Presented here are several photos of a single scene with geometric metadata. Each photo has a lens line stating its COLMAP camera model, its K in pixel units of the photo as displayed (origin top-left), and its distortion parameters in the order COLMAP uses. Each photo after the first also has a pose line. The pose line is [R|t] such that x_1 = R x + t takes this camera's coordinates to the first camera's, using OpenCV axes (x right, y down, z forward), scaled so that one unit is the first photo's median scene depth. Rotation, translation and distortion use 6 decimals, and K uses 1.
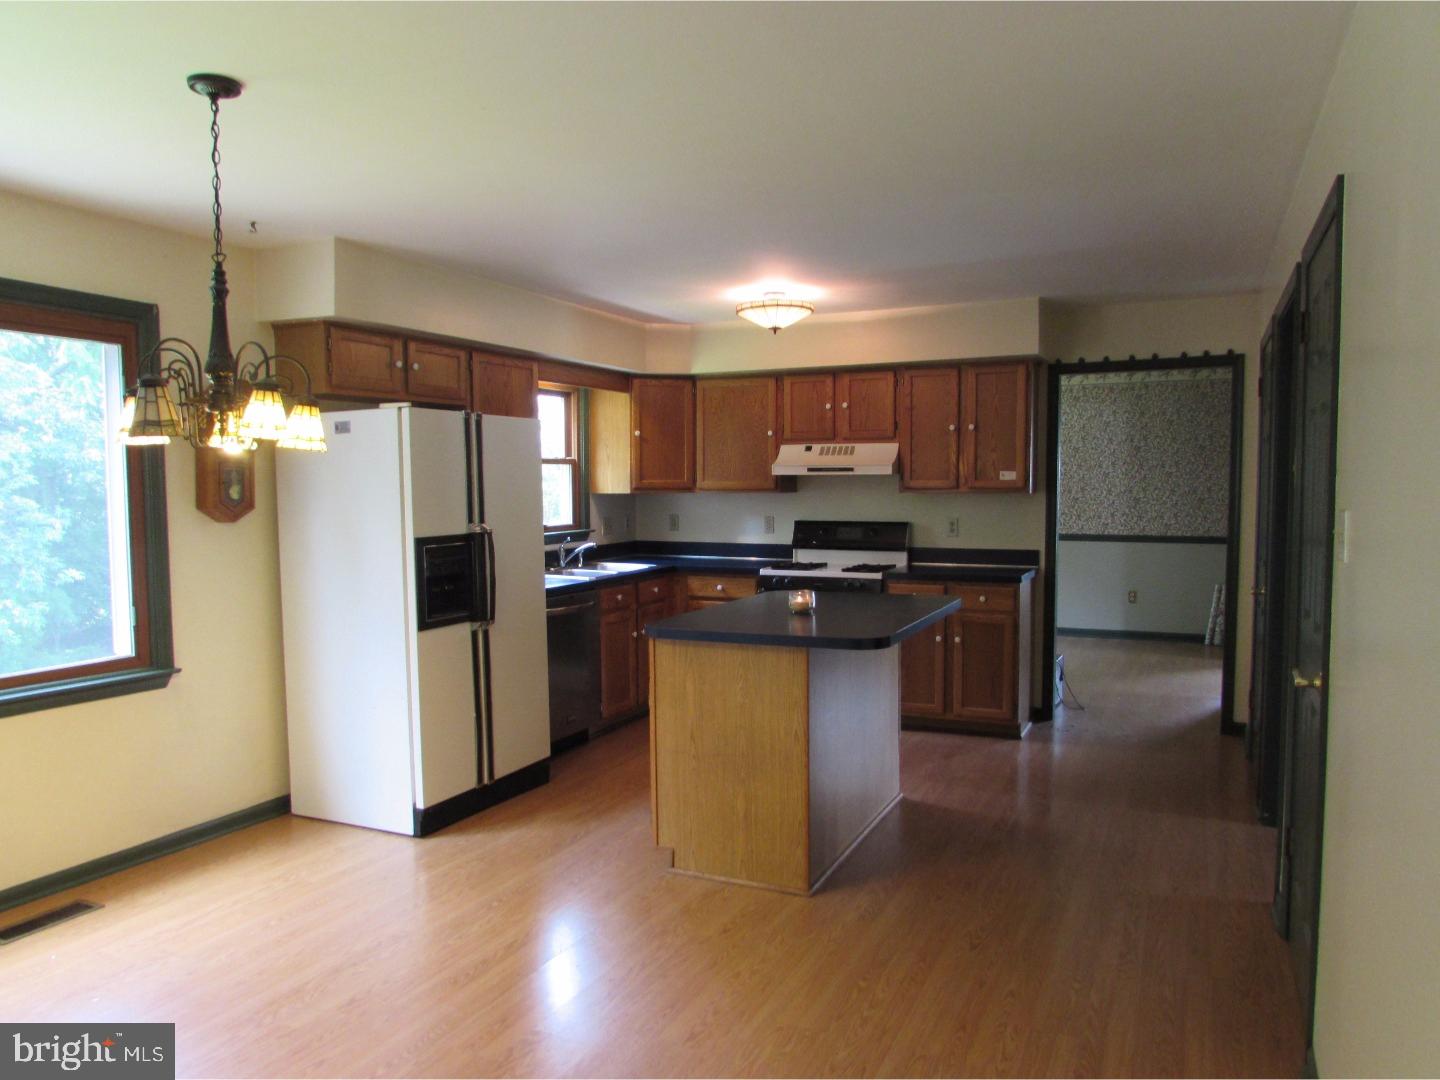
lens RADIAL K [[1017.5, 0, 714.3], [0, 1017.5, 551.5], [0, 0, 1]] dist [-0.041765, 0.025099]
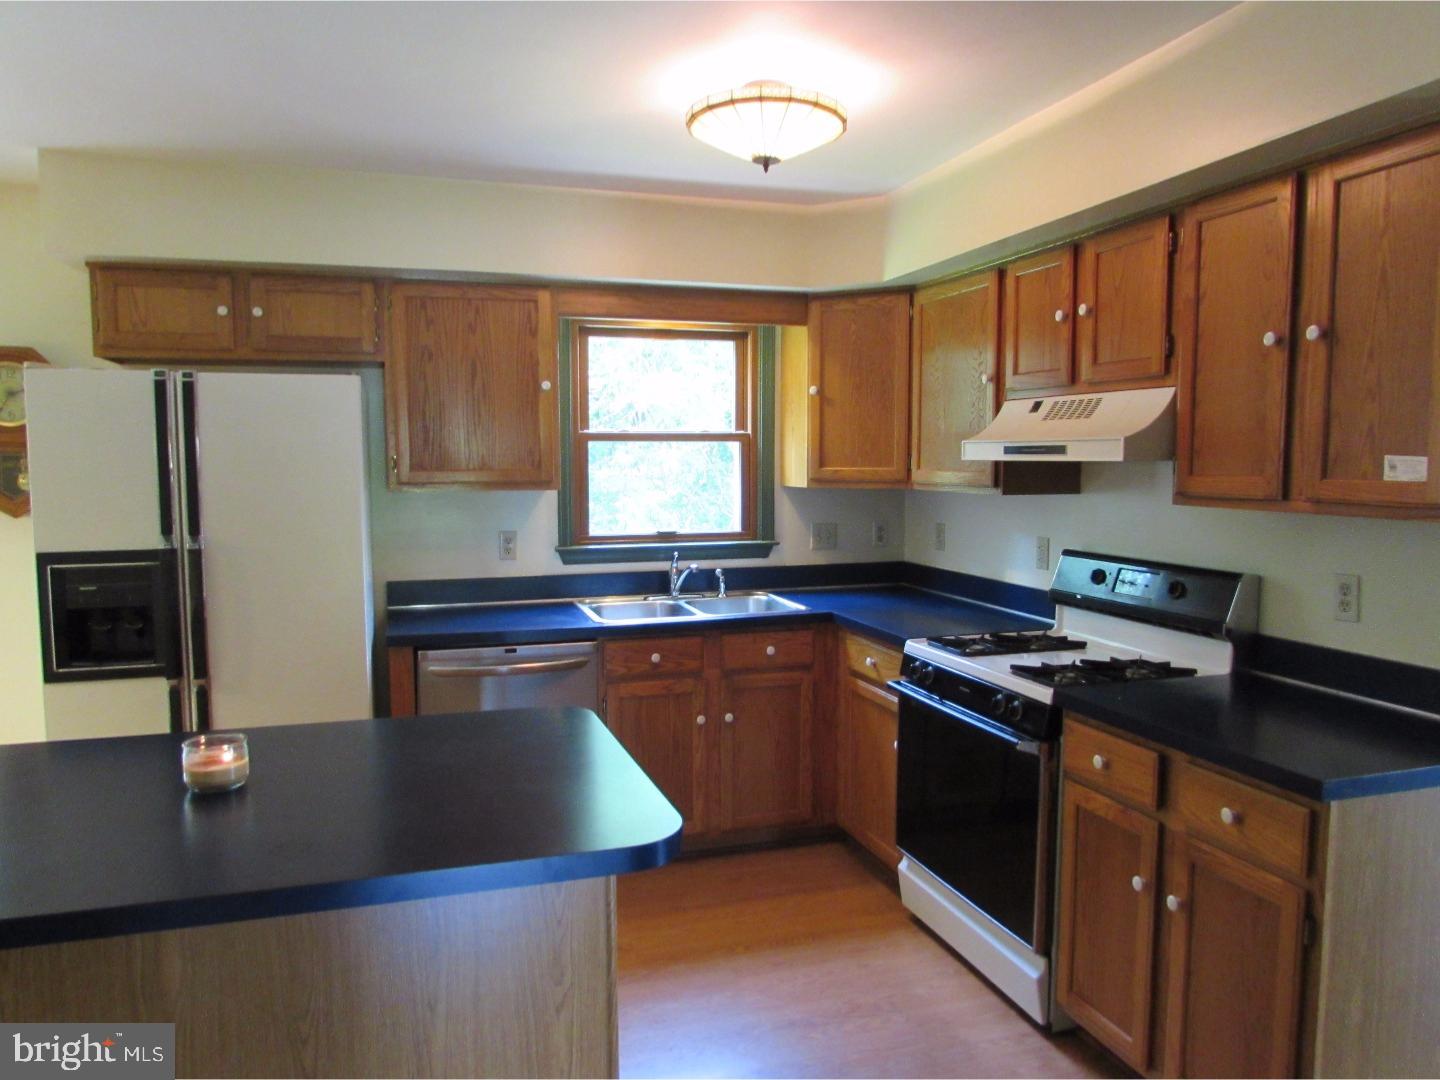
lens RADIAL K [[1017.5, 0, 715.5], [0, 1017.5, 542.8], [0, 0, 1]] dist [-0.041765, 0.025099]
pose [[0.680566, 0.065475, -0.729755, 0.350242], [-0.052122, 0.997802, 0.040916, -0.048165], [0.730830, 0.010191, 0.682483, 0.559190]]
